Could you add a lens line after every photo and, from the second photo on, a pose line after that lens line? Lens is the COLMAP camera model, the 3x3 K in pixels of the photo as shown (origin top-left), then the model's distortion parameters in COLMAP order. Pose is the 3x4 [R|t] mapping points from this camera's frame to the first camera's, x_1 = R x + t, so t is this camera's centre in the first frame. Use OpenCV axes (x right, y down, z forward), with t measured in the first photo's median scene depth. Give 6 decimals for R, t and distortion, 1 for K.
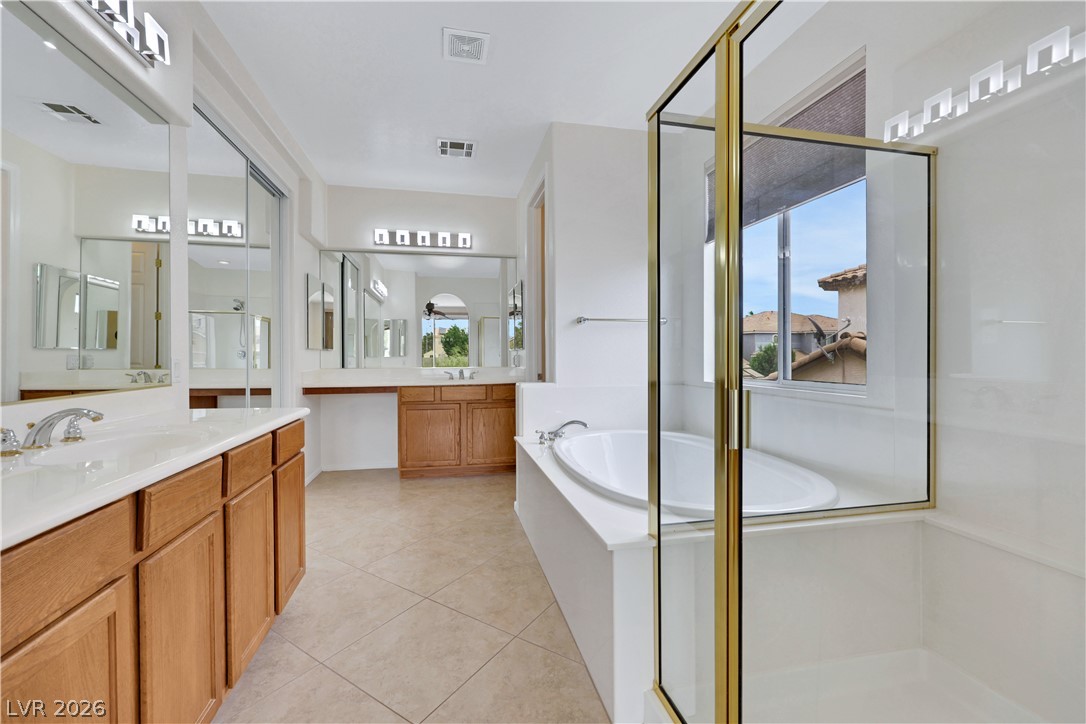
lens RADIAL K [[446.2, 0, 543.6], [0, 446.2, 360.4], [0, 0, 1]] dist [0.001255, -0.000328]
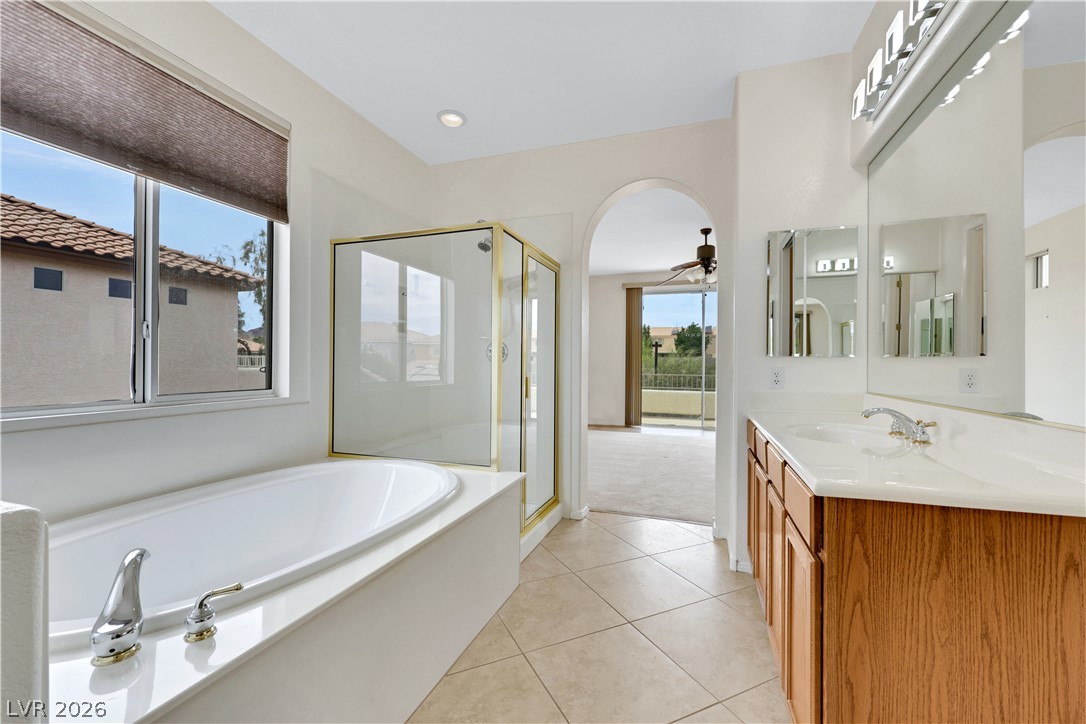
lens RADIAL K [[446.2, 0, 546.7], [0, 446.2, 360.7], [0, 0, 1]] dist [0.001255, -0.000328]
pose [[-0.854253, -0.000120, 0.519857, -0.566619], [-0.000613, 1.000000, -0.000776, -0.021478], [-0.519857, -0.000982, -0.854253, 1.665279]]
